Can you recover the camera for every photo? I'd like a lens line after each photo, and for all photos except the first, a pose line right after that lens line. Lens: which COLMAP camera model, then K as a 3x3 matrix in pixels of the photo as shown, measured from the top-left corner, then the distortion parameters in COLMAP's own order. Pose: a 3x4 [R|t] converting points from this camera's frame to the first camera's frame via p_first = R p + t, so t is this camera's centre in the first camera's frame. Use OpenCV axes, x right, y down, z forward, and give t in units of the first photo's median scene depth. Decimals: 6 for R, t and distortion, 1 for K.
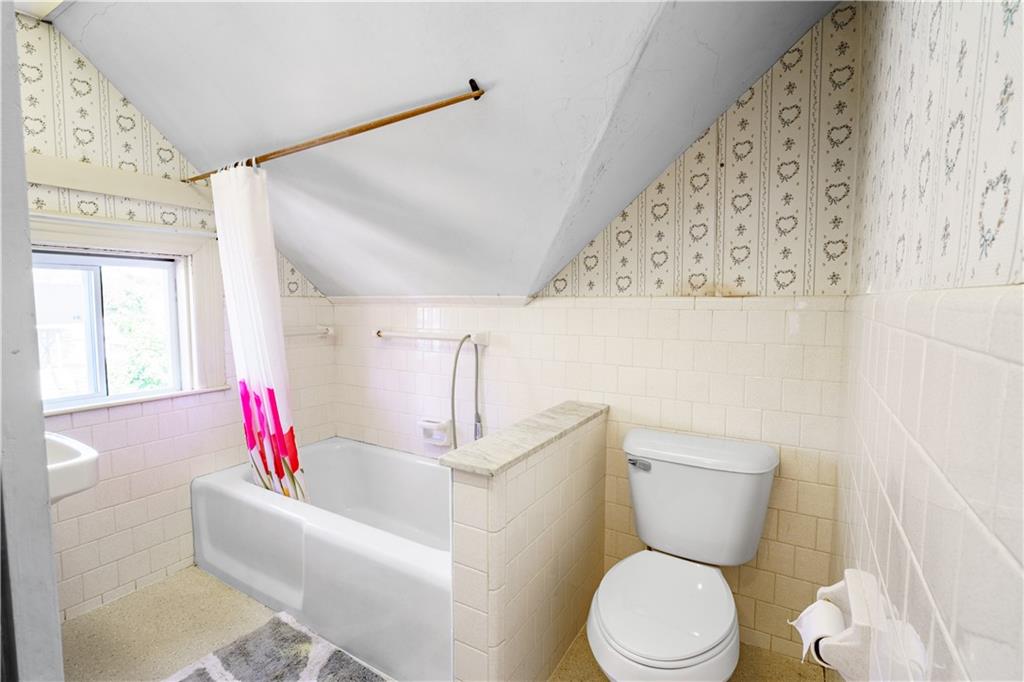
lens RADIAL K [[481.9, 0, 512.0], [0, 481.9, 341.0], [0, 0, 1]] dist [-0.000593, -0.001176]
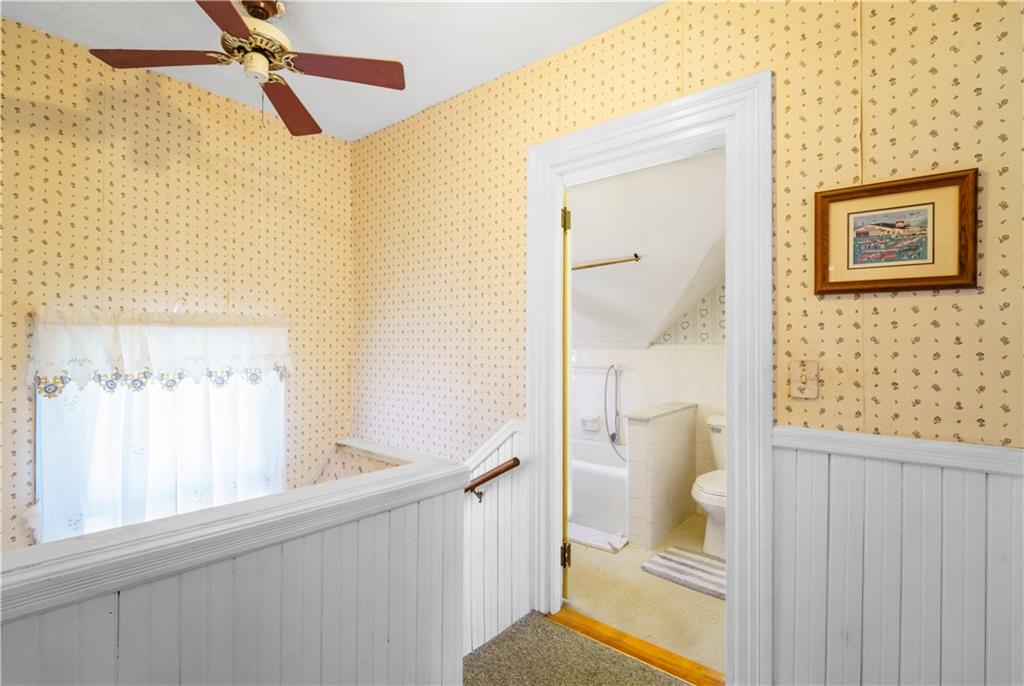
lens RADIAL K [[481.9, 0, 512.0], [0, 481.9, 343.0], [0, 0, 1]] dist [-0.000593, -0.001176]
pose [[0.988569, 0.000384, -0.150769, -0.215720], [-0.012914, 0.996538, -0.082135, 0.063823], [0.150216, 0.083144, 0.985151, -0.918071]]
